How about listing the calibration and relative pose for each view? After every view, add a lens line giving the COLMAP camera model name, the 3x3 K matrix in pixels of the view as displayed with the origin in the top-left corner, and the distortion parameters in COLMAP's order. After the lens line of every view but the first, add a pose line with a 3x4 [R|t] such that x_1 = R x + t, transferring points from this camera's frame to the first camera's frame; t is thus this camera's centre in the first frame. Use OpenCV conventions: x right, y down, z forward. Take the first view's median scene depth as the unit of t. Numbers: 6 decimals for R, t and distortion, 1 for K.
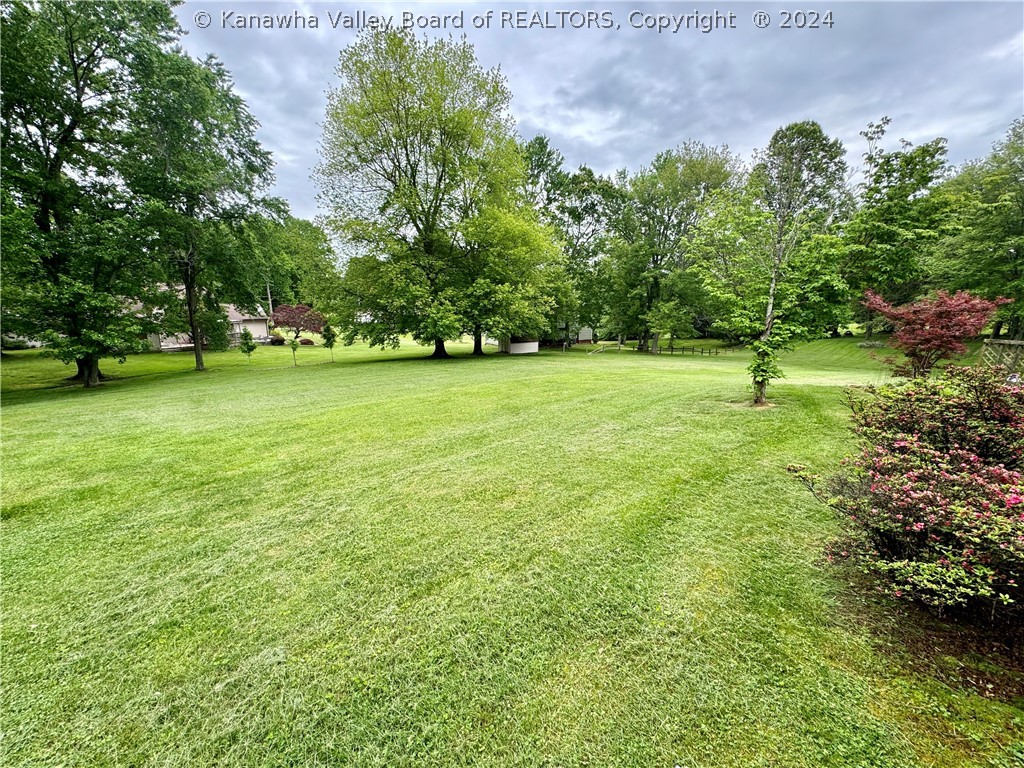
lens RADIAL K [[410.4, 0, 512.0], [0, 410.4, 384.0], [0, 0, 1]] dist [0.002358, -0.000370]
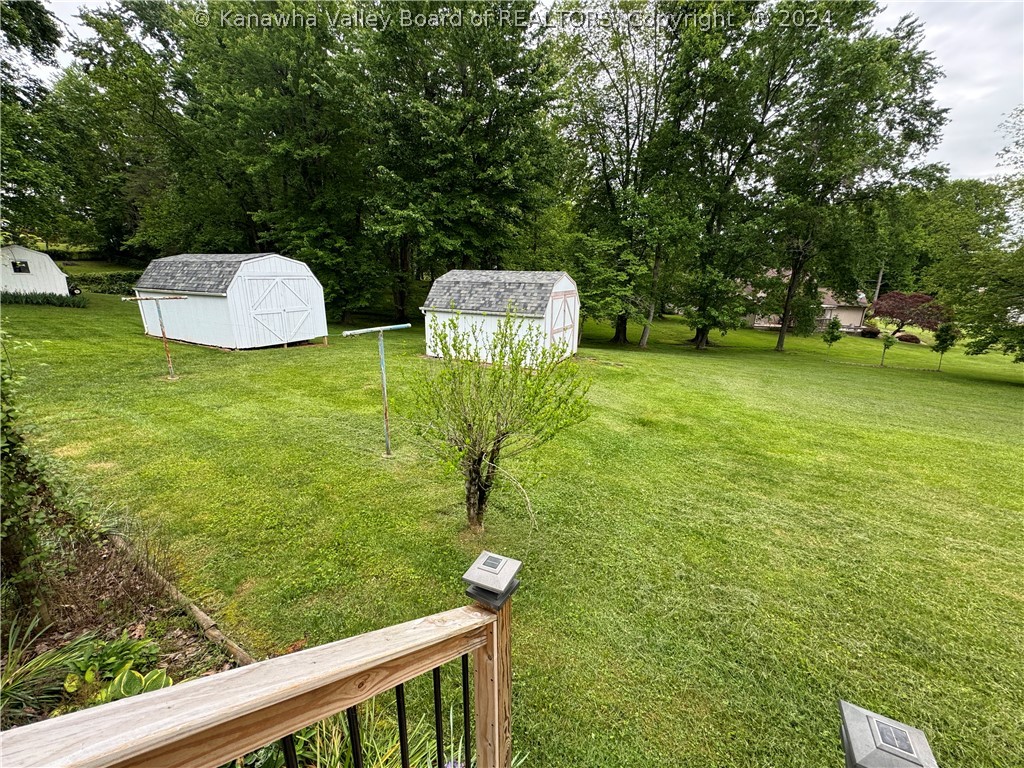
lens RADIAL K [[410.4, 0, 512.0], [0, 410.4, 384.0], [0, 0, 1]] dist [0.002358, -0.000370]
pose [[0.324444, 0.253938, -0.911181, 0.022818], [-0.211540, 0.958372, 0.191767, -0.010689], [0.921947, 0.130534, 0.364656, -0.031964]]
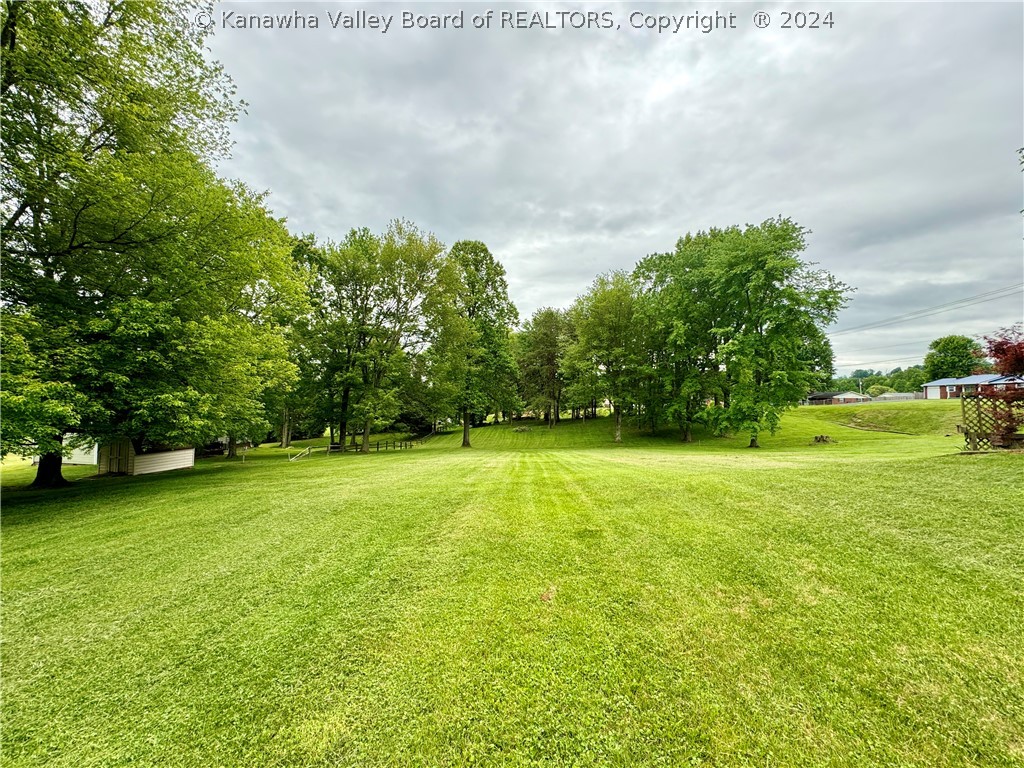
lens RADIAL K [[410.4, 0, 512.0], [0, 410.4, 384.0], [0, 0, 1]] dist [0.002358, -0.000370]
pose [[0.665106, 0.034629, 0.745946, -0.052016], [0.143680, 0.974325, -0.173340, -0.018144], [-0.732796, 0.222467, 0.643054, 0.185420]]
